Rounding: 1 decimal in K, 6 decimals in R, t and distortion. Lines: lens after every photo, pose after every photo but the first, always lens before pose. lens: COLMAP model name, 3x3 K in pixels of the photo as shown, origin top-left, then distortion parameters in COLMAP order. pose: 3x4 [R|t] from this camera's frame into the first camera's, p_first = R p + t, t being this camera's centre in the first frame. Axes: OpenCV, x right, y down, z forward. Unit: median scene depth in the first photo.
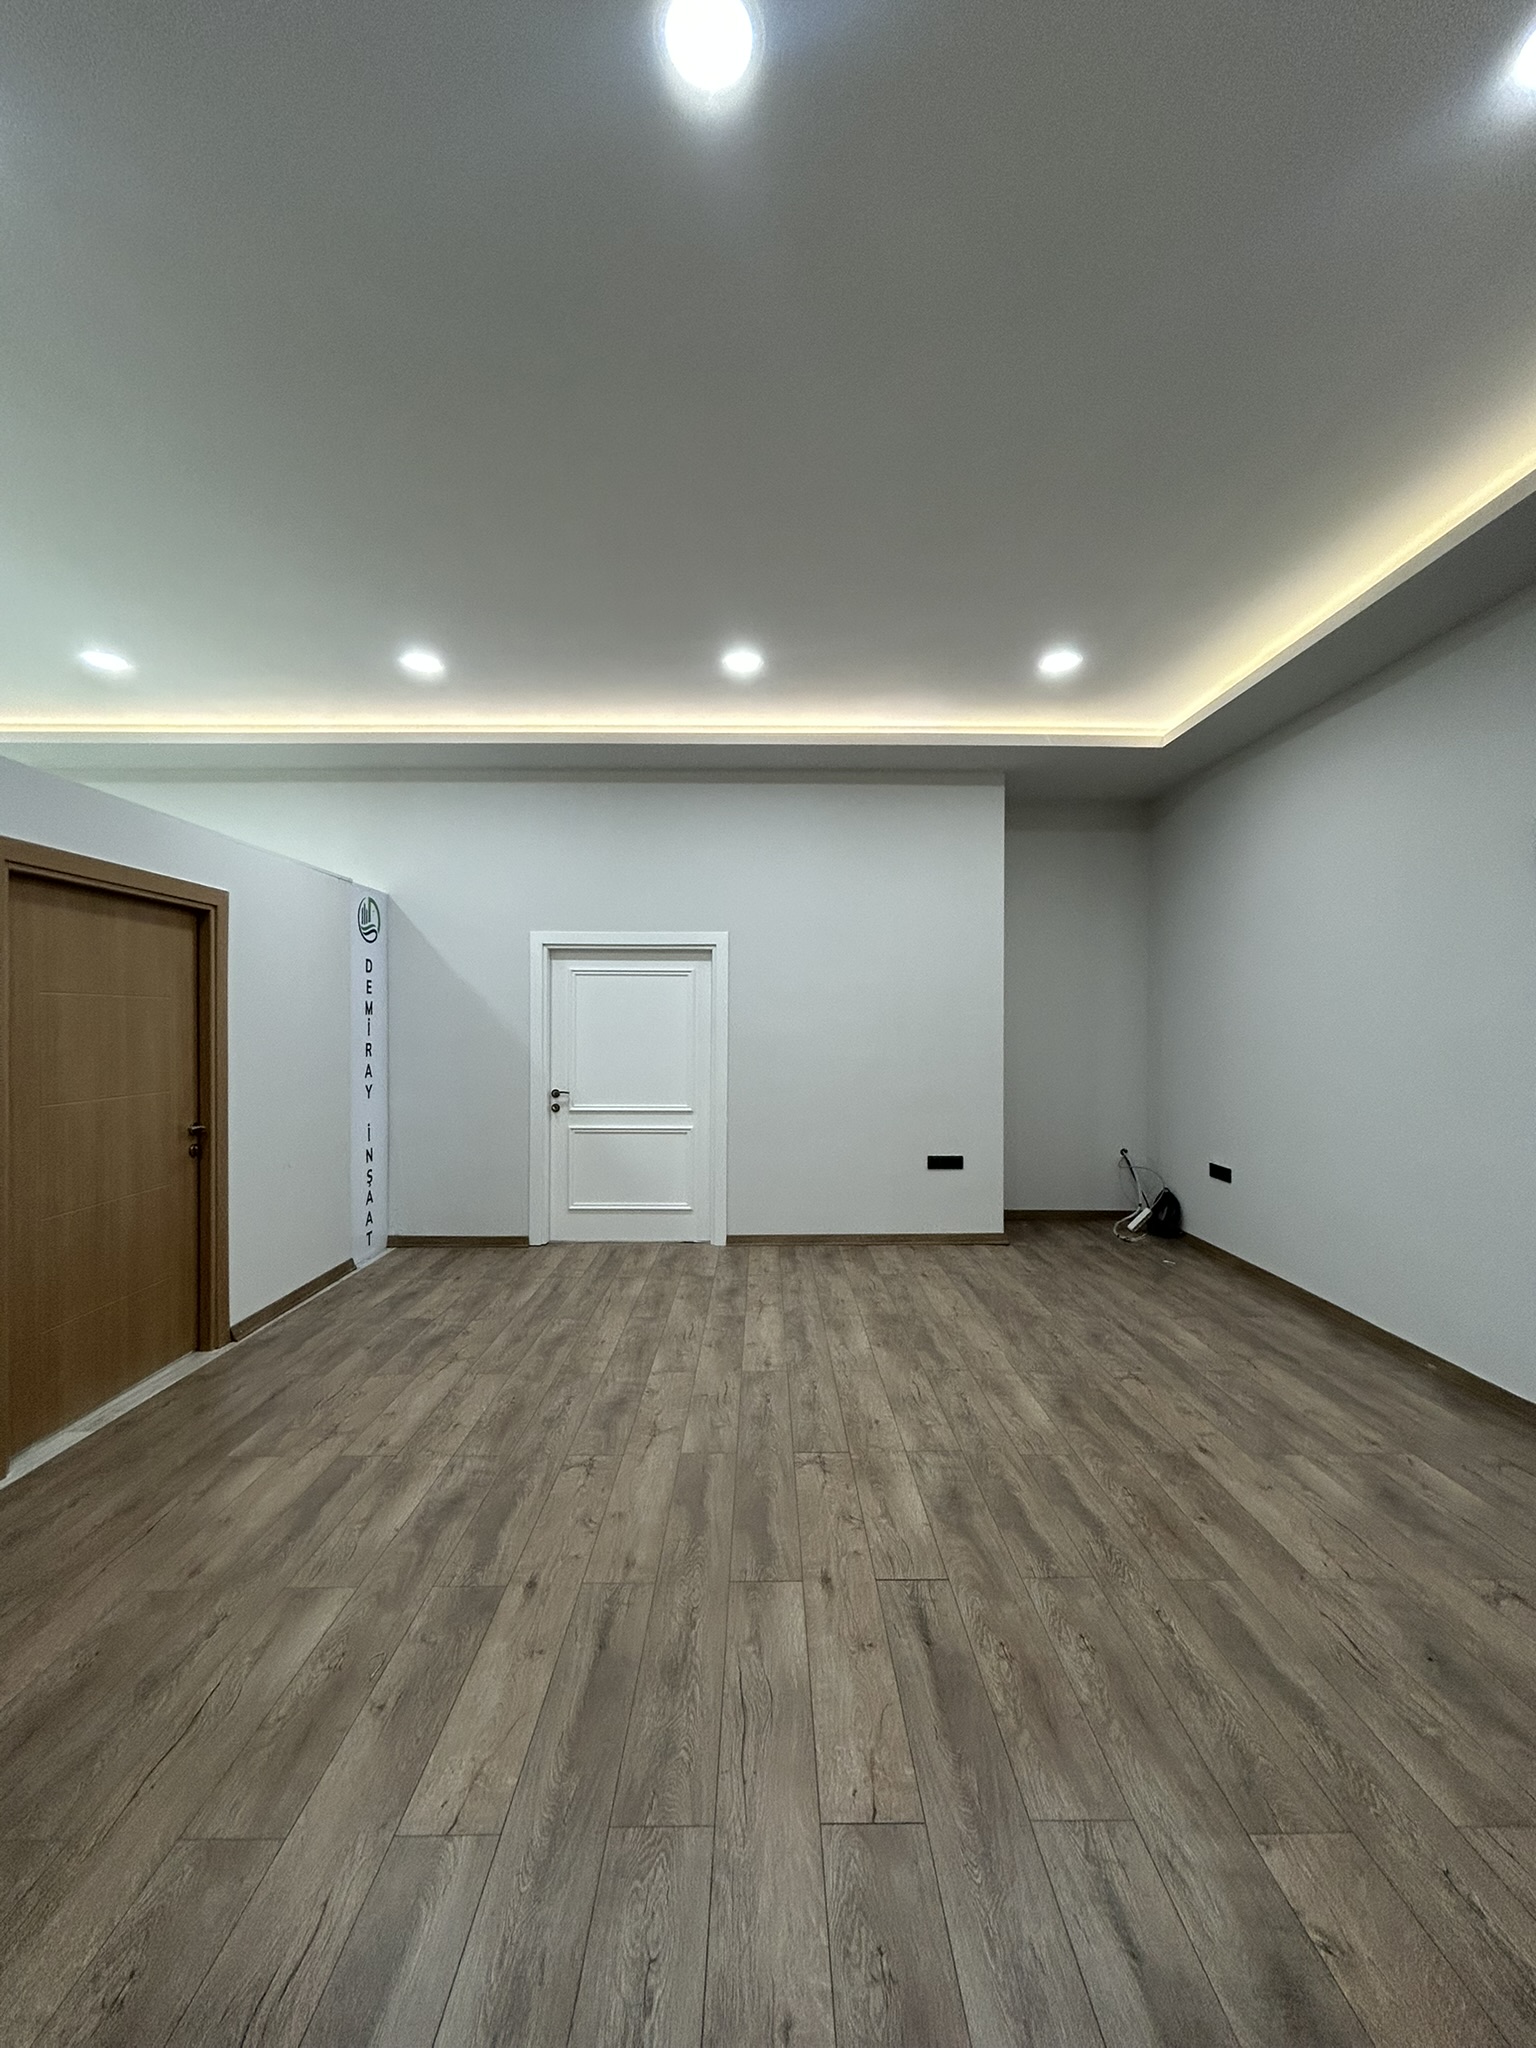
lens RADIAL K [[820.6, 0, 768.8], [0, 820.6, 1026.8], [0, 0, 1]] dist [-0.003278, 0.001811]
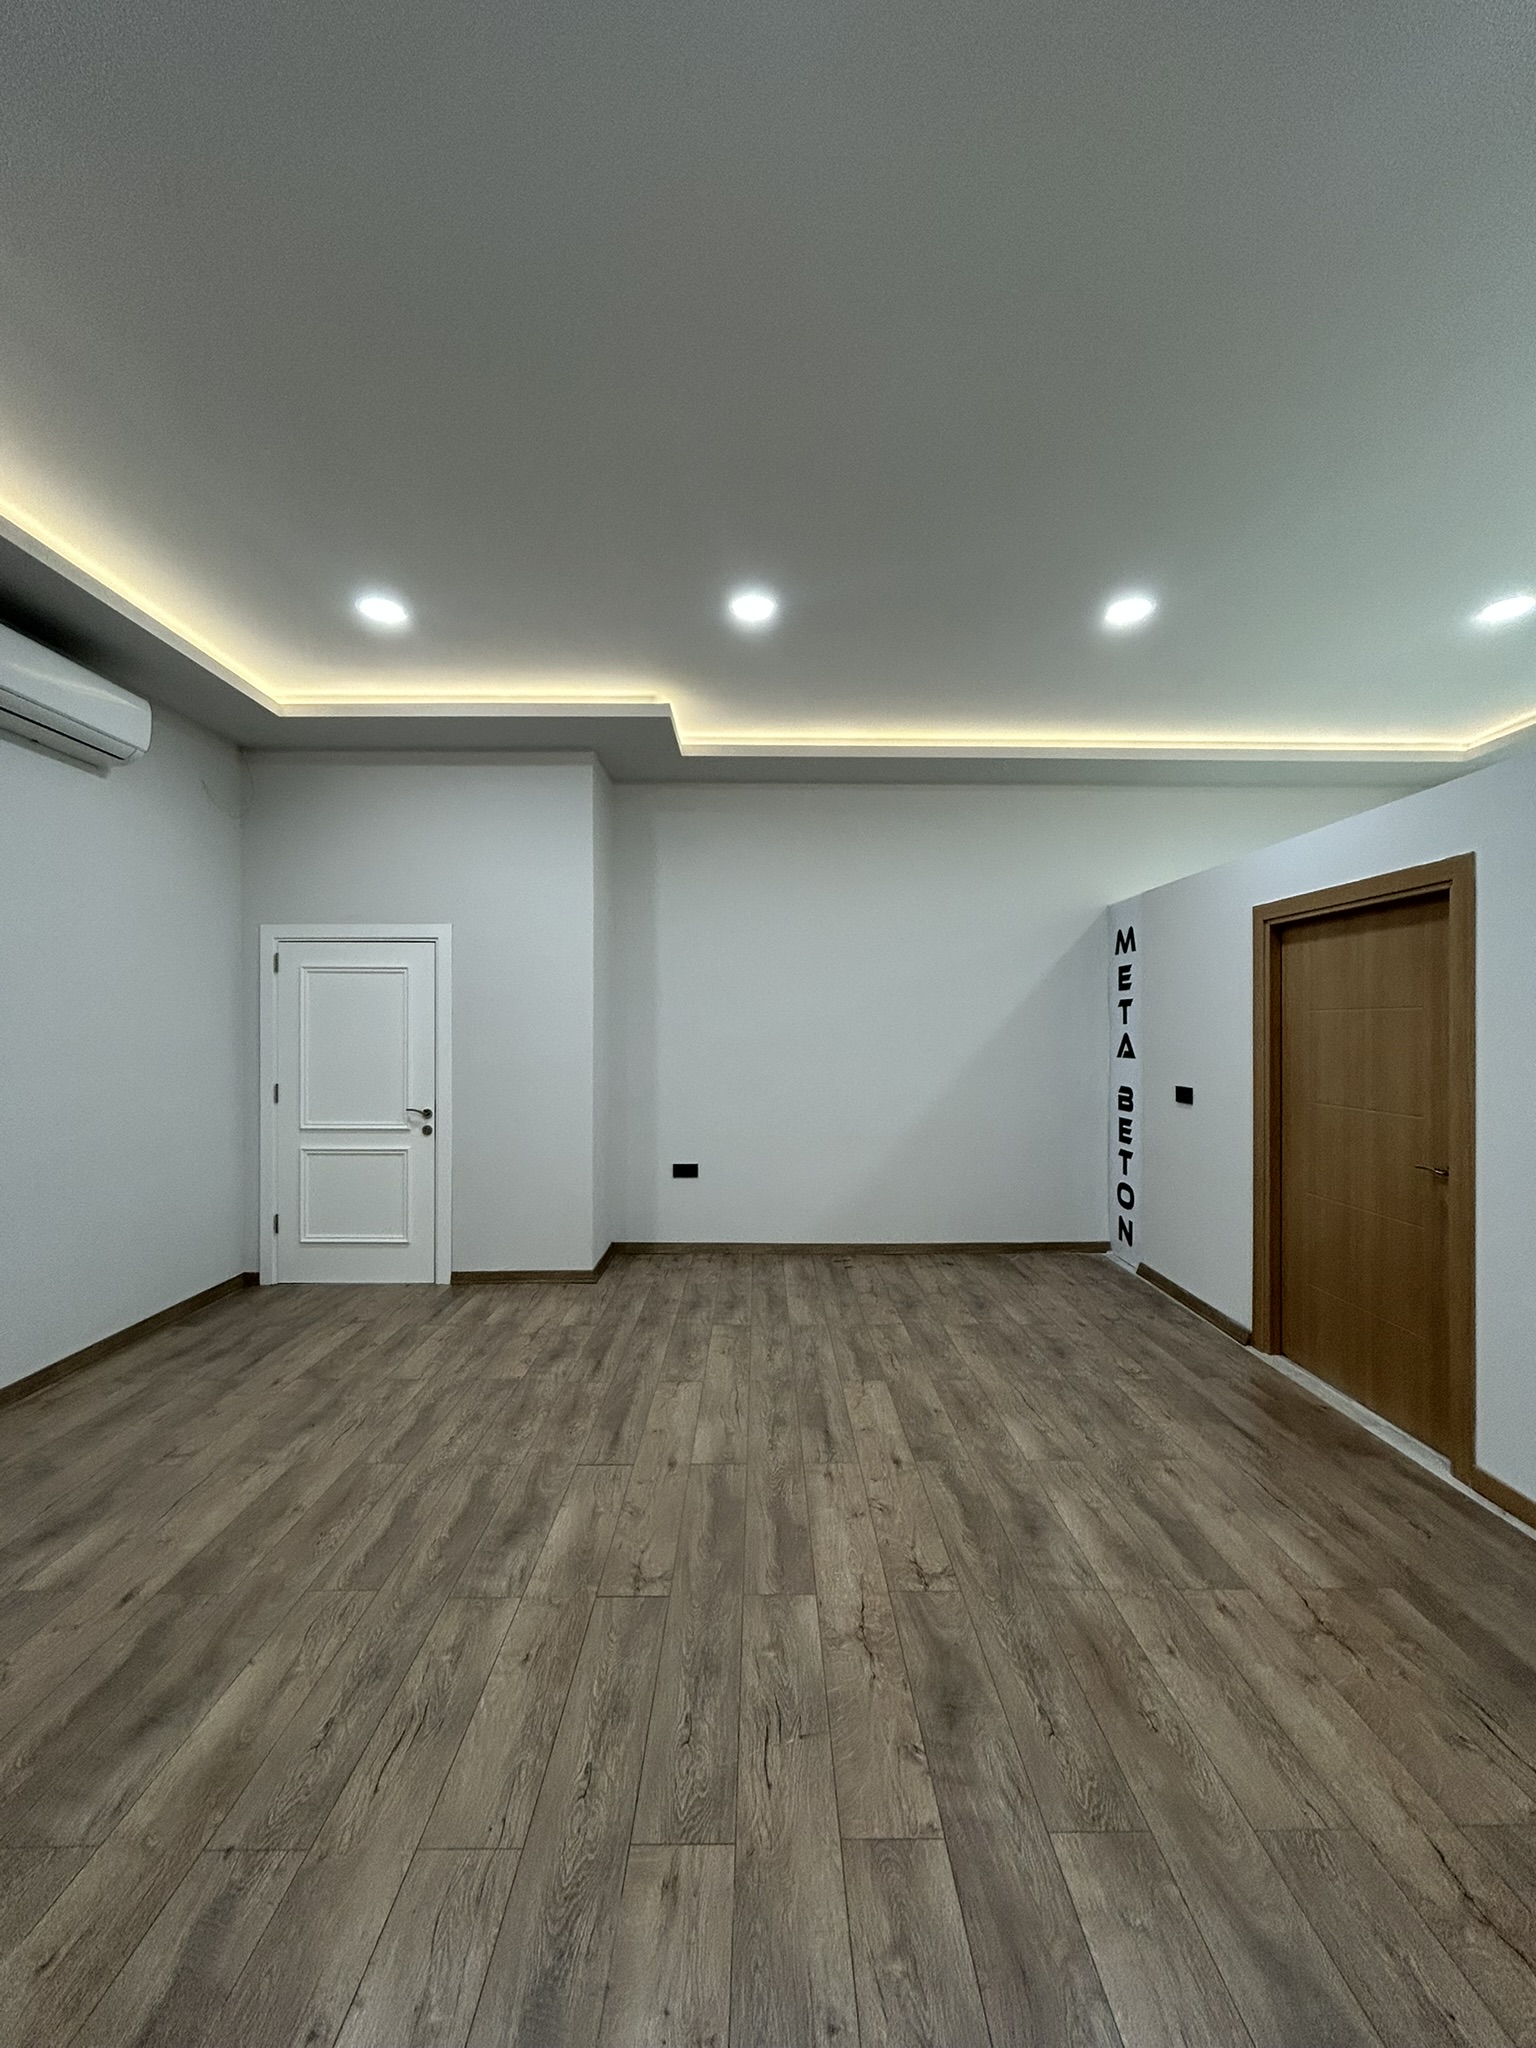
lens RADIAL K [[820.6, 0, 769.3], [0, 820.6, 1027.3], [0, 0, 1]] dist [-0.003278, 0.001811]
pose [[-0.999990, -0.002809, -0.003591, -0.054072], [-0.002818, 0.999993, 0.002486, -0.013935], [0.003584, 0.002496, -0.999990, 1.606510]]
